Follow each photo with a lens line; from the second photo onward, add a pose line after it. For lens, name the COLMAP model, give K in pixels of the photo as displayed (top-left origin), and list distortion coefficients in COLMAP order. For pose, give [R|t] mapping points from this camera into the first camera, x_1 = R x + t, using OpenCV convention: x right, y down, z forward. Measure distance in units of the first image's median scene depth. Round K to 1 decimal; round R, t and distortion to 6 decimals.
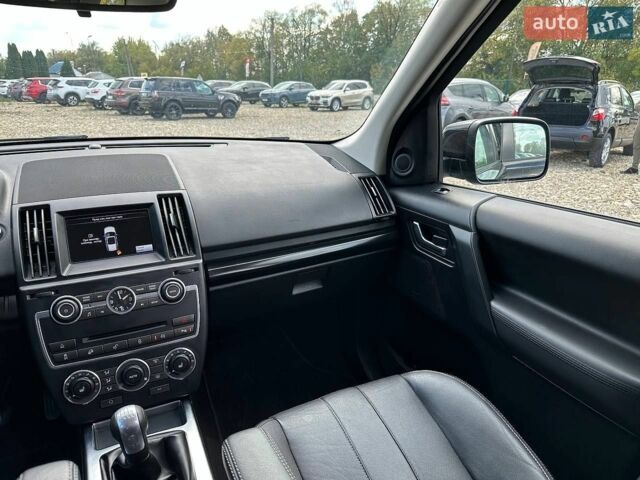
lens RADIAL K [[452.2, 0, 315.9], [0, 452.2, 240.7], [0, 0, 1]] dist [0.042240, -0.060983]
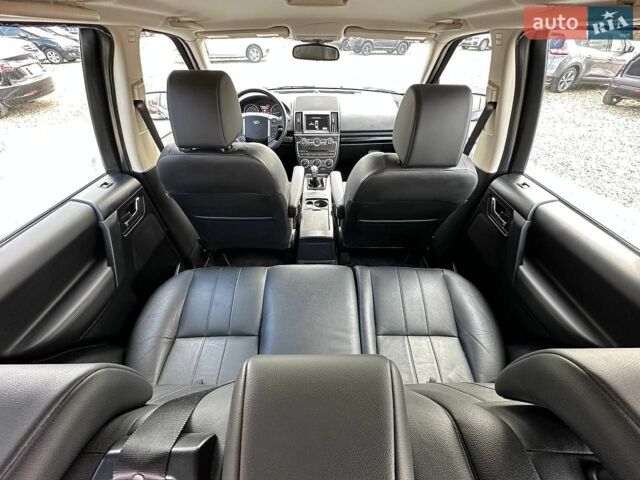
lens RADIAL K [[254.2, 0, 320.0], [0, 254.2, 240.0], [0, 0, 1]] dist [-0.000540, 0.000107]
pose [[0.901261, 0.280477, -0.330243, 0.045359], [-0.139544, 0.909490, 0.391607, 0.003410], [0.410190, -0.306857, 0.858827, -0.091334]]
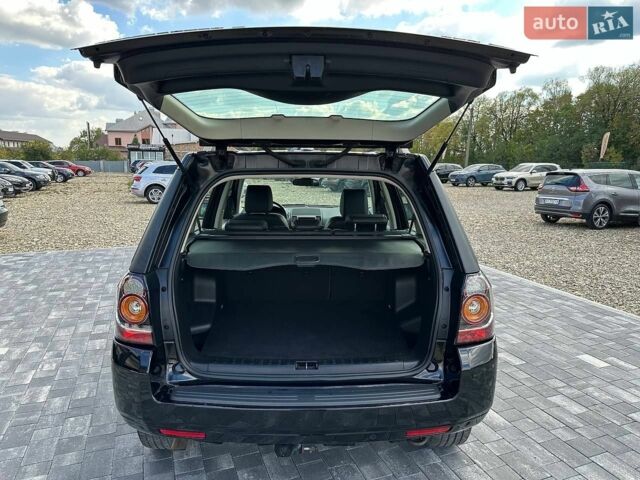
lens RADIAL K [[456.6, 0, 318.9], [0, 456.6, 238.4], [0, 0, 1]] dist [0.003762, -0.009930]
pose [[0.908615, 0.068035, -0.412055, 0.164585], [-0.134849, 0.981588, -0.135282, 0.076351], [0.395264, 0.178485, 0.901060, -0.322556]]
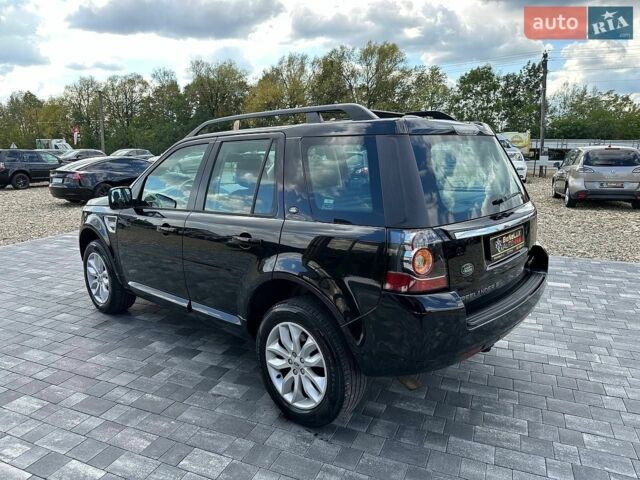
lens RADIAL K [[456.6, 0, 318.9], [0, 456.6, 238.4], [0, 0, 1]] dist [0.003762, -0.009930]
pose [[0.929599, -0.088953, 0.357678, -0.122622], [0.135407, 0.985000, -0.106955, 0.096360], [-0.342799, 0.147857, 0.927700, -0.357008]]
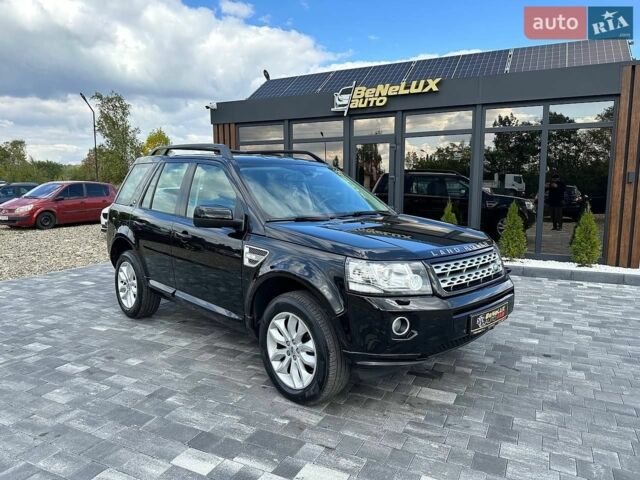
lens RADIAL K [[443.1, 0, 304.3], [0, 443.1, 240.4], [0, 0, 1]] dist [-0.002292, -0.002147]
pose [[-0.957028, 0.024686, -0.288943, 0.079922], [-0.105607, 0.898285, 0.426533, -0.162417], [0.270083, 0.438718, -0.857077, 0.451005]]
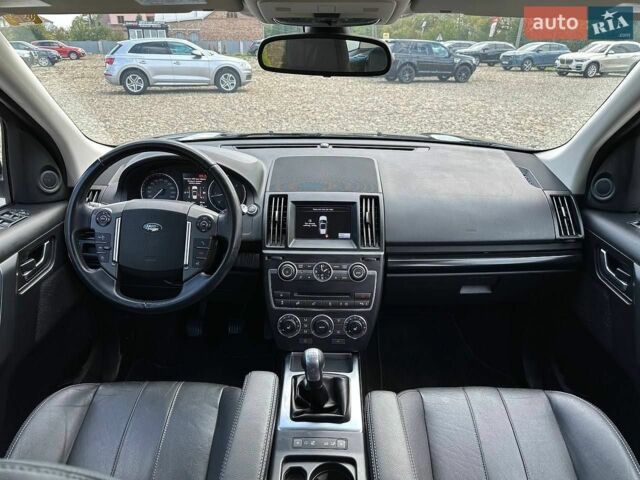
lens RADIAL K [[450.1, 0, 315.4], [0, 450.1, 232.5], [0, 0, 1]] dist [0.082439, -0.132883]
pose [[0.885724, 0.175284, -0.429847, 0.010529], [-0.147589, 0.984256, 0.097246, -0.010207], [0.440125, -0.022692, 0.897650, -0.020471]]
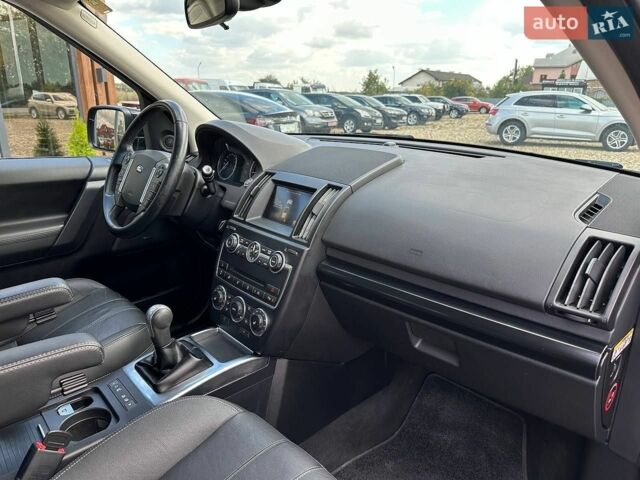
lens RADIAL K [[451.4, 0, 322.2], [0, 451.4, 236.2], [0, 0, 1]] dist [0.056097, -0.129625]
pose [[0.270088, 0.274481, -0.922883, 0.068308], [-0.319265, 0.929808, 0.183105, -0.017809], [0.908362, 0.245190, 0.338762, 0.064571]]
